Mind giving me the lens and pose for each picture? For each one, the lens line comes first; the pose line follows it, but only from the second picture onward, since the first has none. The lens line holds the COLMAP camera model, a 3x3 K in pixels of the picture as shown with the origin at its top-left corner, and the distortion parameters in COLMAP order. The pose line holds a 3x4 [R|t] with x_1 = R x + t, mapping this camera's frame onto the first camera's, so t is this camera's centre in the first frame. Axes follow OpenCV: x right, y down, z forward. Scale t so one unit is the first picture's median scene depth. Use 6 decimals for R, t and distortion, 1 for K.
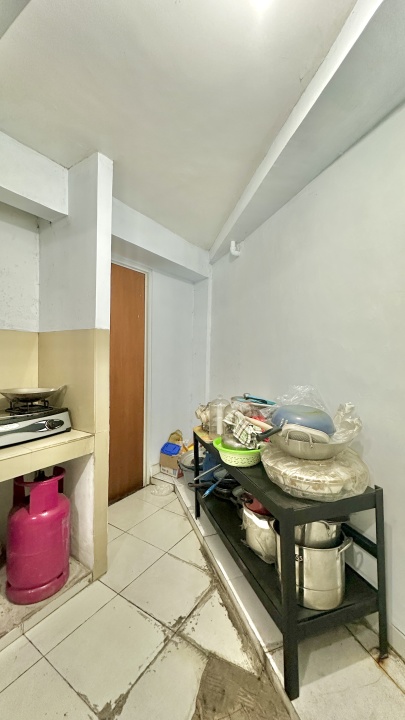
lens RADIAL K [[288.5, 0, 202.5], [0, 288.5, 360.0], [0, 0, 1]] dist [-0.001673, -0.000007]
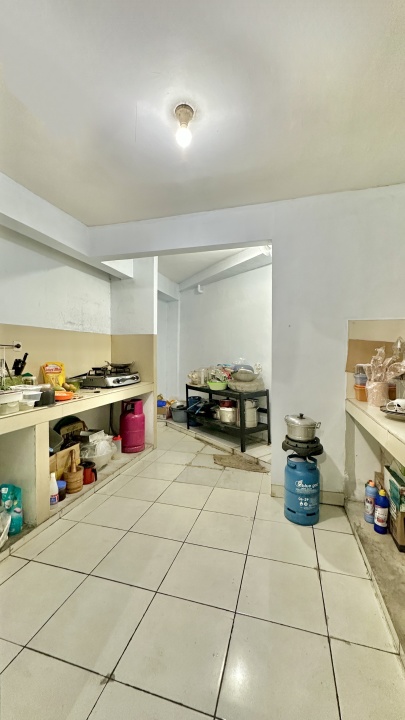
lens RADIAL K [[288.5, 0, 202.5], [0, 288.5, 360.0], [0, 0, 1]] dist [-0.001673, -0.000007]
pose [[0.956409, -0.015094, 0.291641, -0.655185], [0.010677, 0.999803, 0.016732, 0.055289], [-0.291836, -0.012889, 0.956382, -1.205783]]
